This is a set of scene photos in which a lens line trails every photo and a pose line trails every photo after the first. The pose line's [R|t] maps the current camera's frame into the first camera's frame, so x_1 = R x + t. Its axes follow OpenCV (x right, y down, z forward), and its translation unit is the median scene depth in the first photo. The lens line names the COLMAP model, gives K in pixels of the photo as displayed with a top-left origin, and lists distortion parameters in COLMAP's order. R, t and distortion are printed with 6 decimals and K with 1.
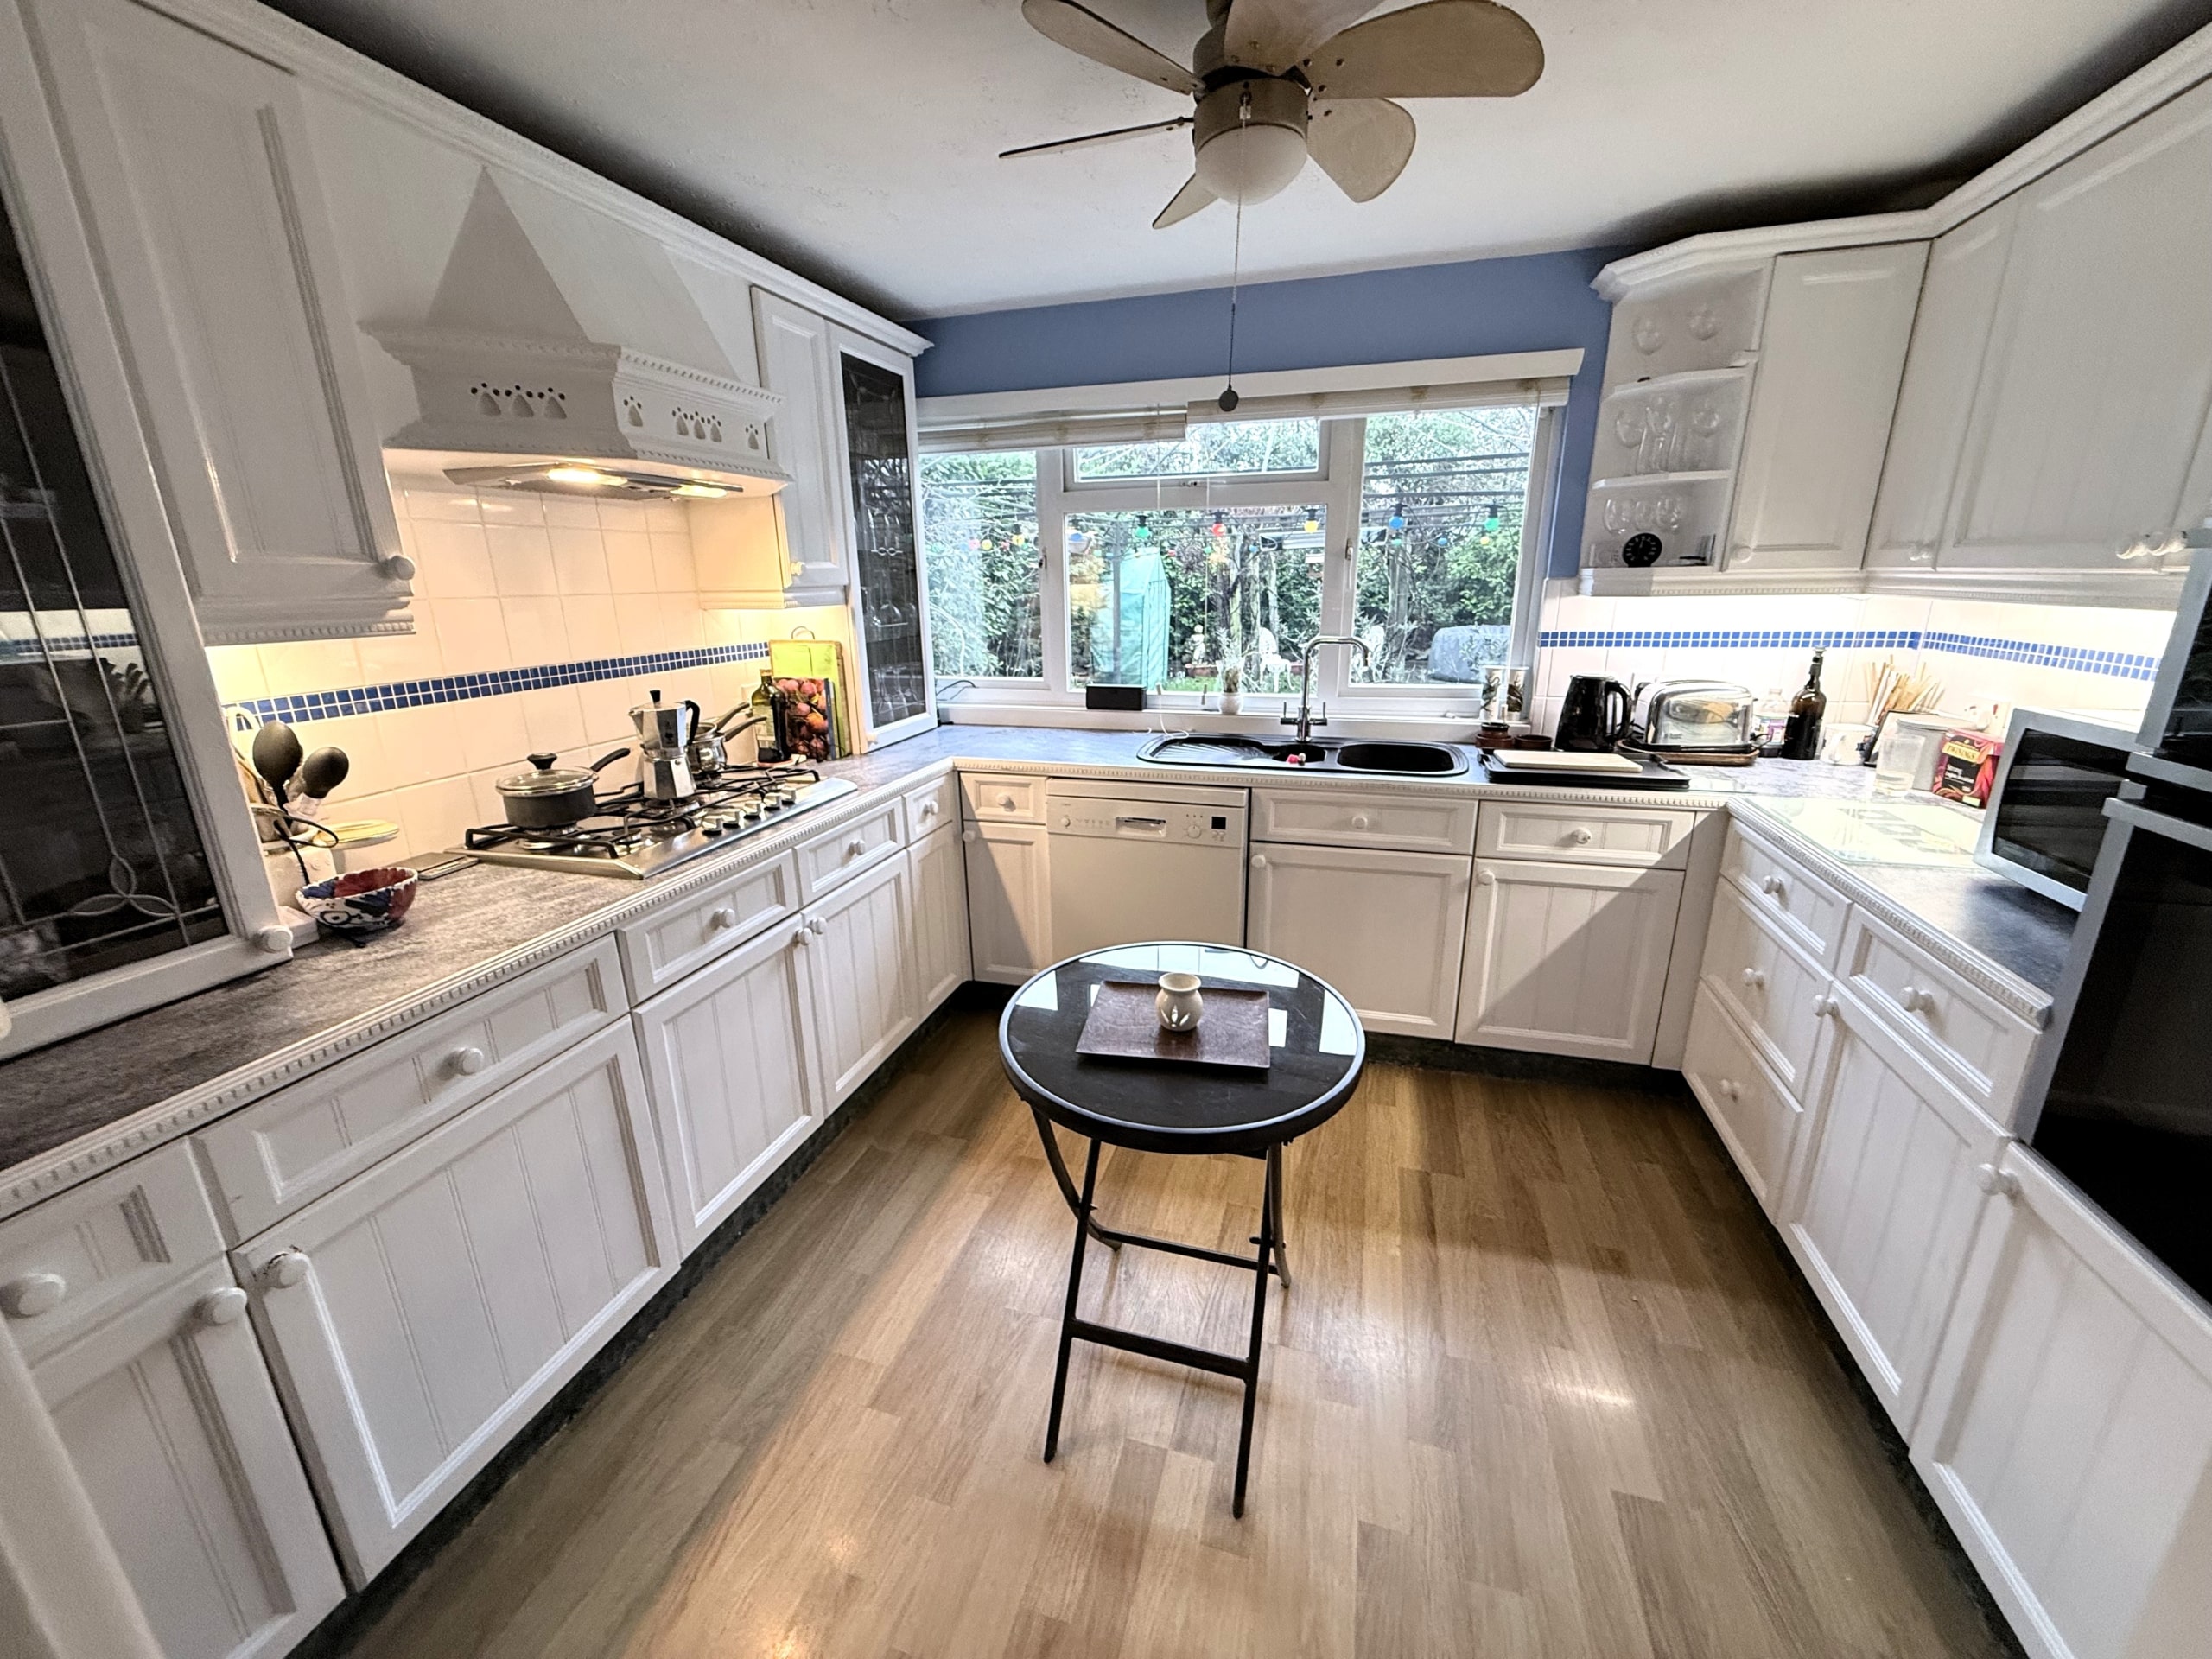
lens RADIAL K [[884.5, 0, 1095.0], [0, 884.5, 832.5], [0, 0, 1]] dist [-0.000886, -0.000018]
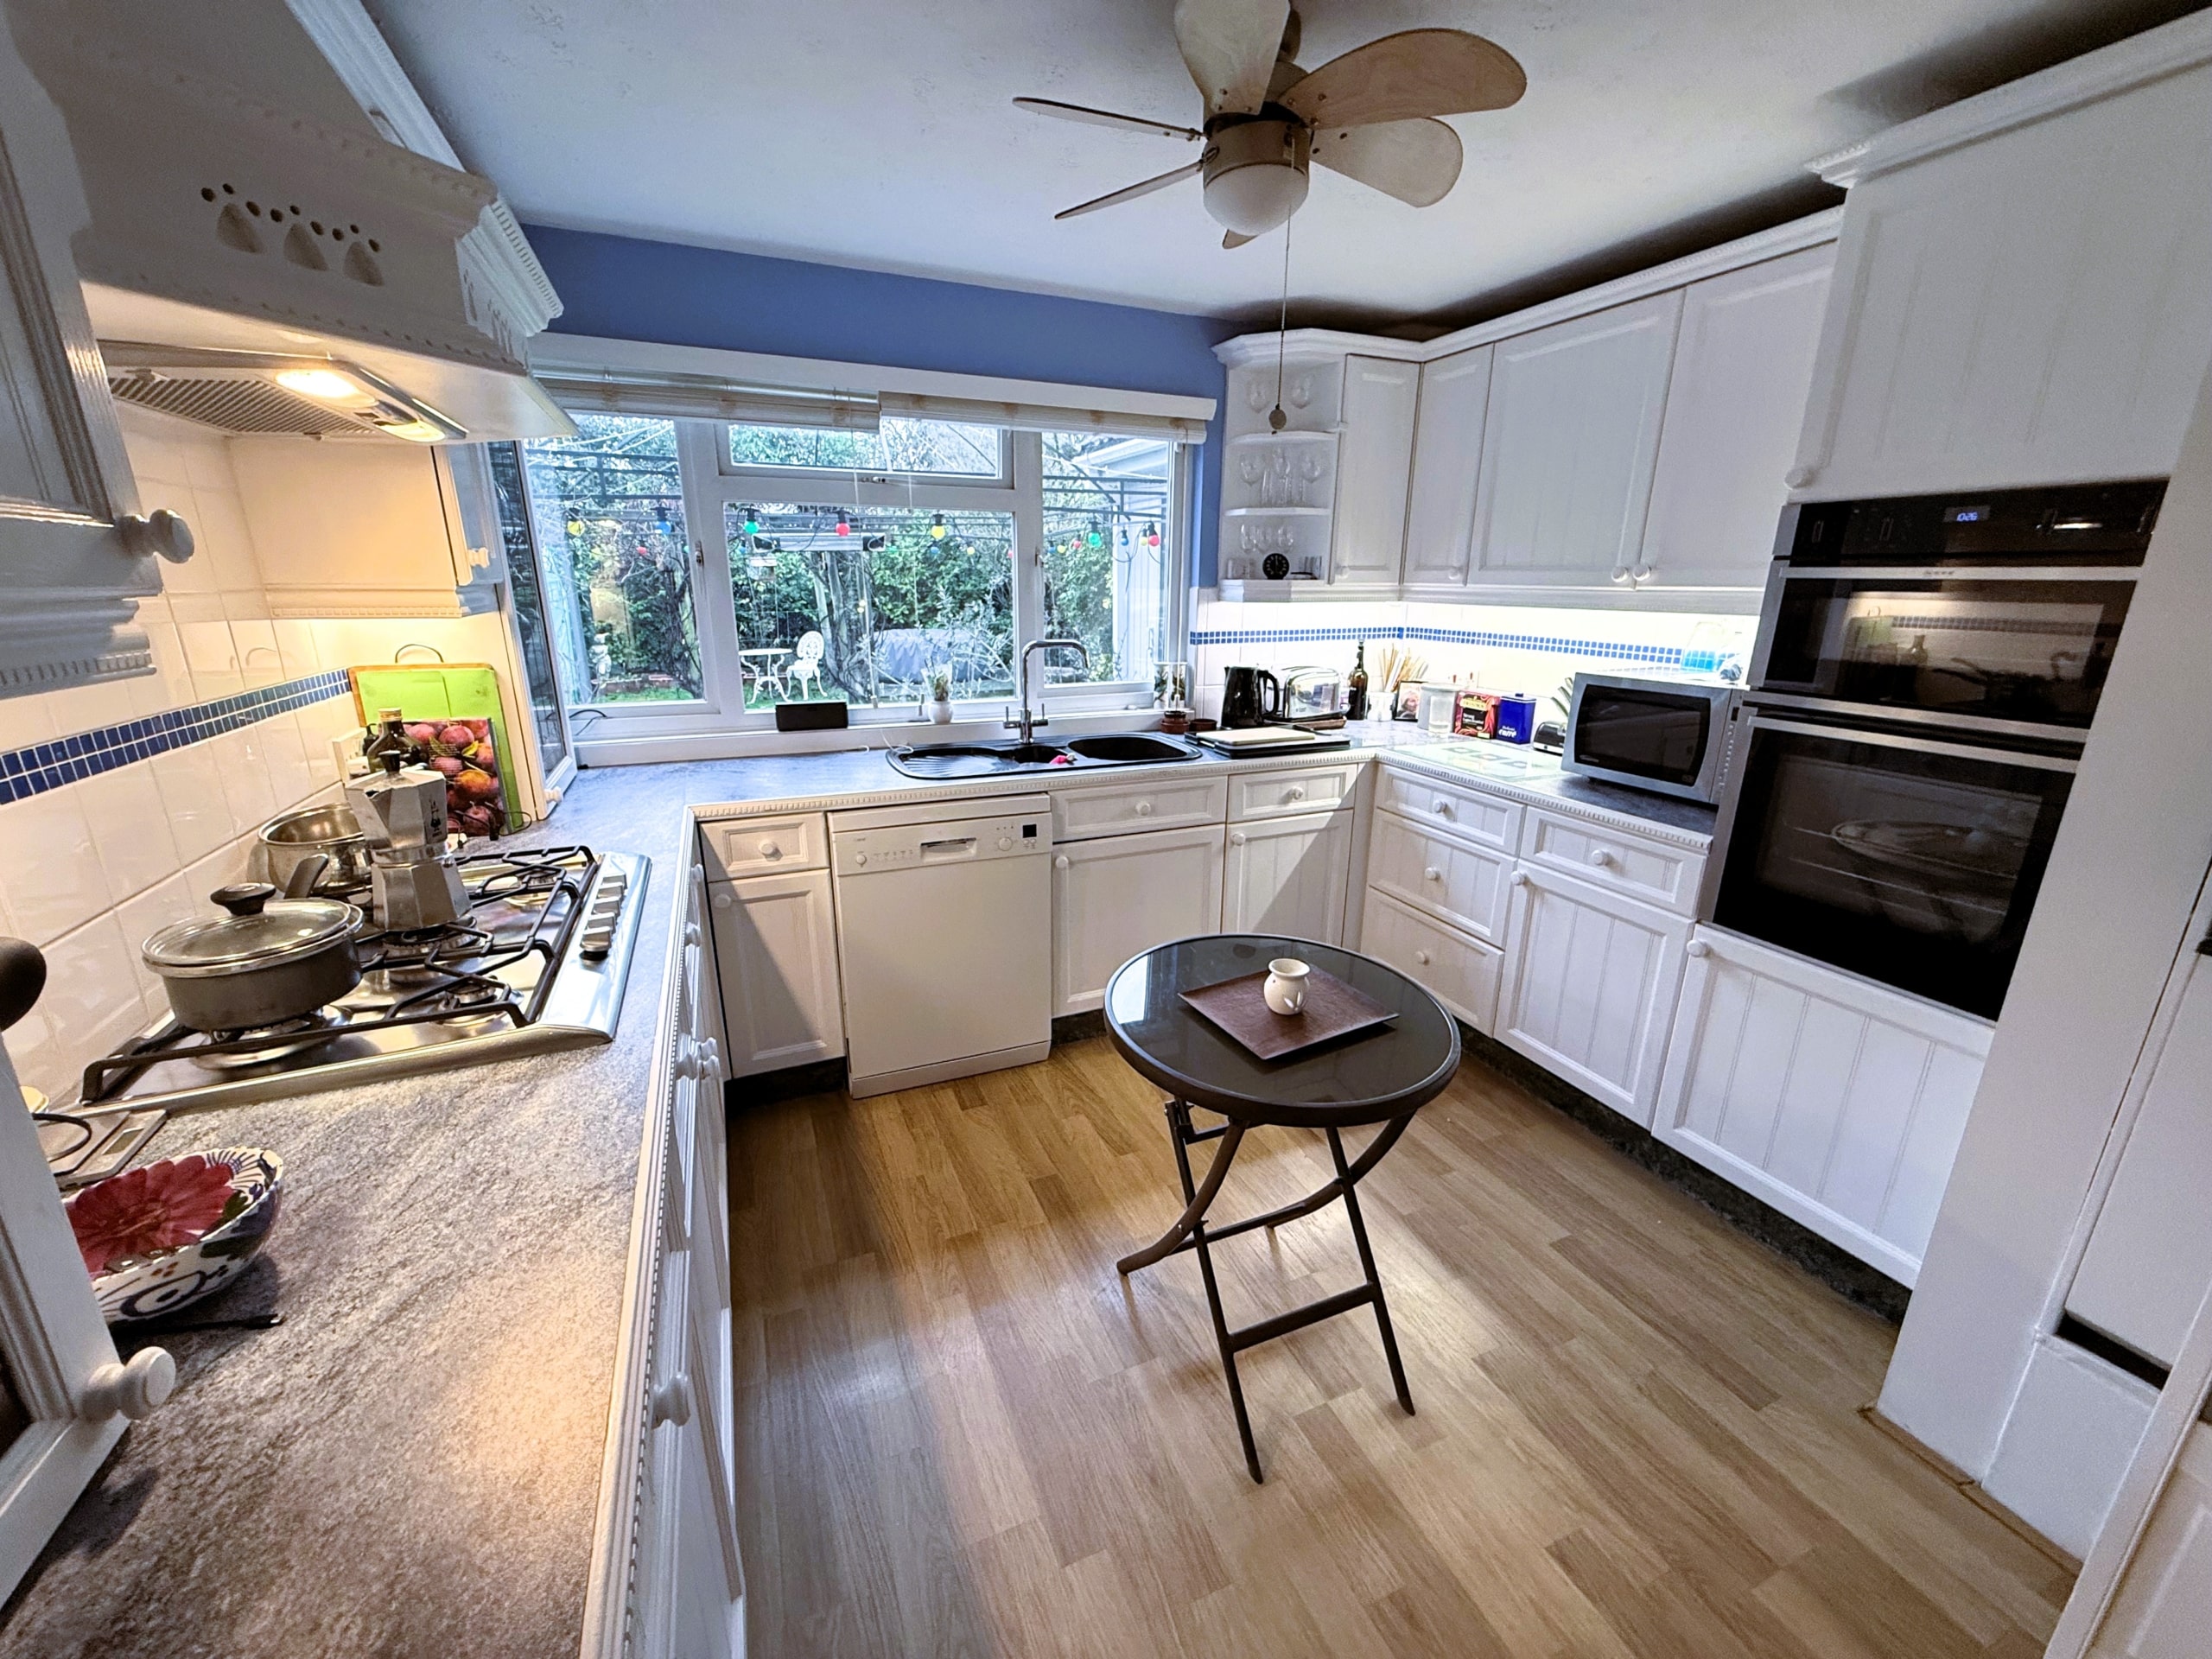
lens RADIAL K [[884.5, 0, 1101.9], [0, 884.5, 830.8], [0, 0, 1]] dist [-0.000886, -0.000018]
pose [[0.761960, -0.158979, 0.627808, -0.420813], [0.163734, 0.985198, 0.050760, -0.048074], [-0.626584, 0.064117, 0.776712, 0.185228]]
